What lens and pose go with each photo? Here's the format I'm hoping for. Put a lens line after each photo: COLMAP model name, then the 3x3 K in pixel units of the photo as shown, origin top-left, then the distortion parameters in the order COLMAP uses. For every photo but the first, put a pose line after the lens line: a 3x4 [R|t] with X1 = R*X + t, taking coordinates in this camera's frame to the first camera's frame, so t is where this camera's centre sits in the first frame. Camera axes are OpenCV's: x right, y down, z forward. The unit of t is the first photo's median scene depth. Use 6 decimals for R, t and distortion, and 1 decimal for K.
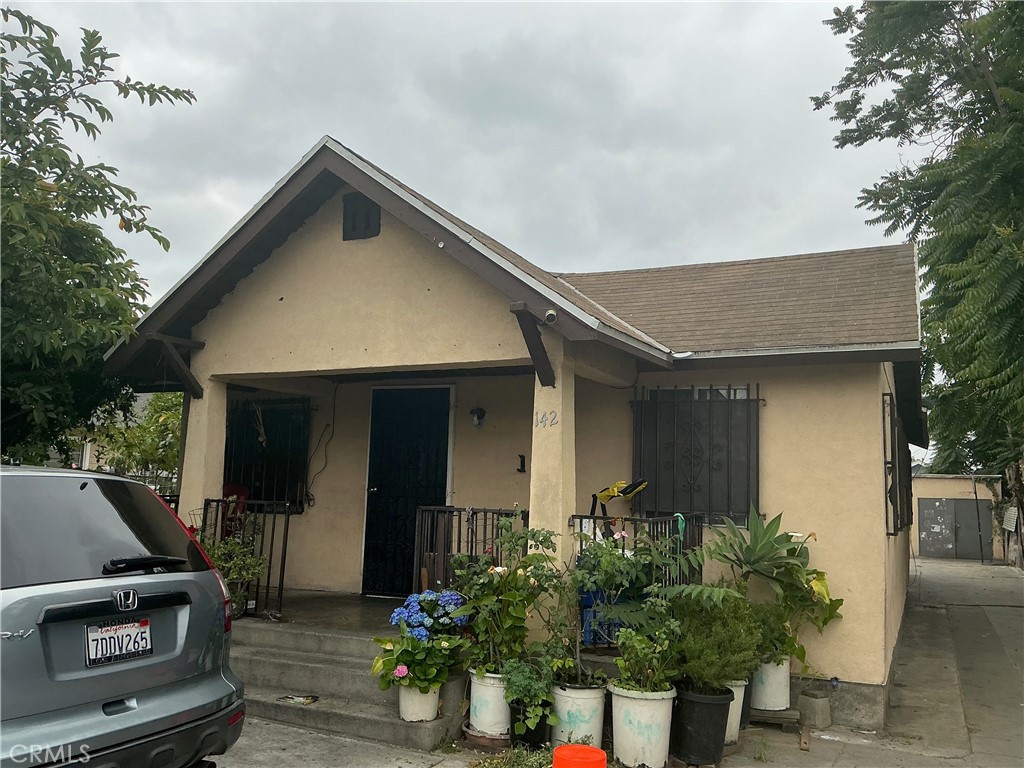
lens RADIAL K [[844.7, 0, 515.0], [0, 844.7, 385.4], [0, 0, 1]] dist [0.108764, -0.207512]
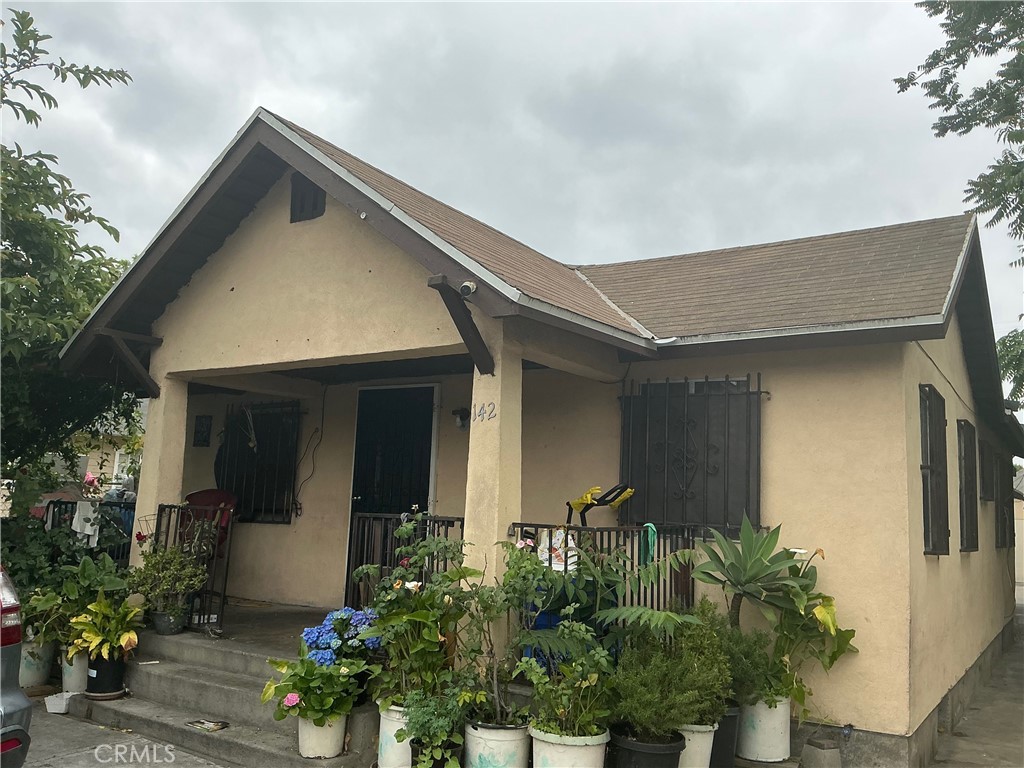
lens RADIAL K [[844.7, 0, 514.5], [0, 844.7, 387.7], [0, 0, 1]] dist [0.108764, -0.207512]
pose [[0.990685, -0.010450, -0.135773, 0.167897], [0.007399, 0.999709, -0.022960, 0.031716], [0.135974, 0.021741, 0.990474, 0.129145]]
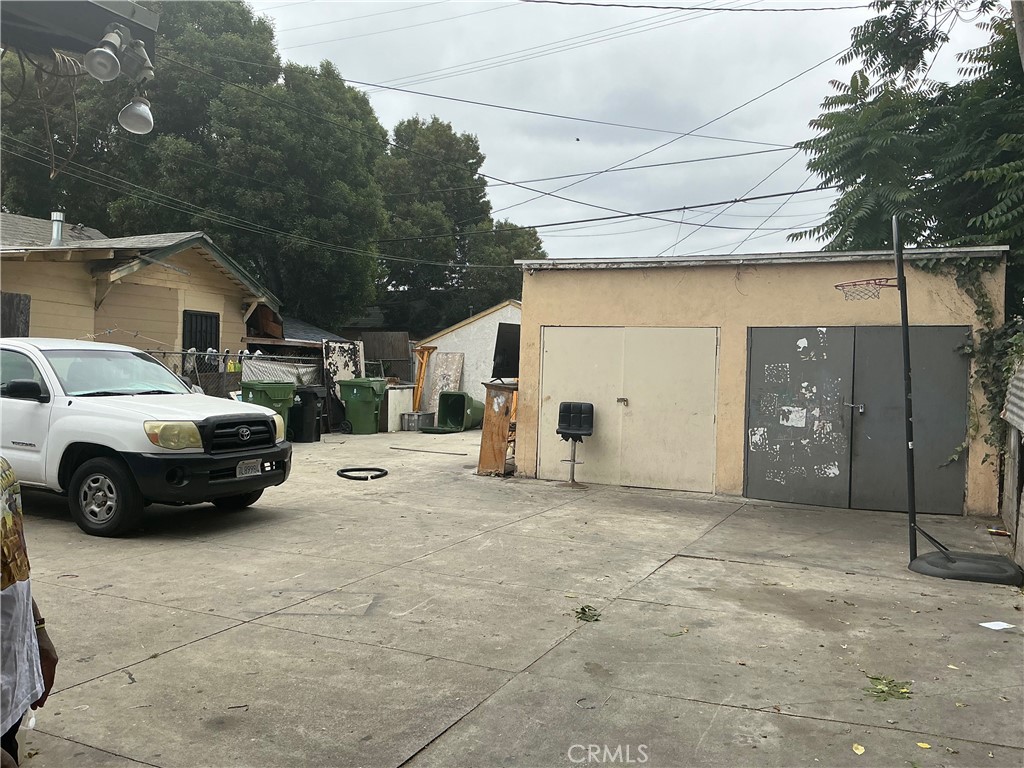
lens RADIAL K [[844.7, 0, 507.7], [0, 844.7, 376.7], [0, 0, 1]] dist [0.108764, -0.207512]
pose [[0.999805, -0.018016, -0.008067, 1.734105], [0.019042, 0.987944, 0.153639, 0.446304], [0.005202, -0.153763, 0.988094, 3.057534]]
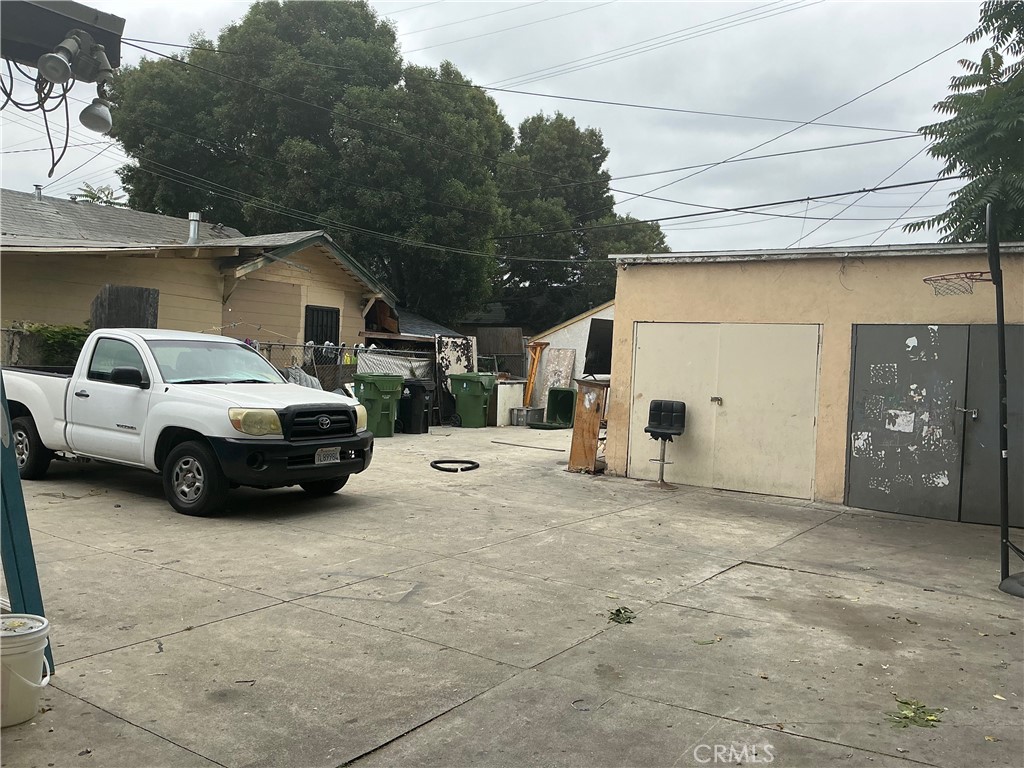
lens RADIAL K [[844.7, 0, 508.7], [0, 844.7, 380.7], [0, 0, 1]] dist [0.108764, -0.207512]
pose [[0.985370, 0.000552, -0.170425, 1.829910], [0.026836, 0.987018, 0.158354, 0.451802], [0.168300, -0.160610, 0.972563, 3.071304]]
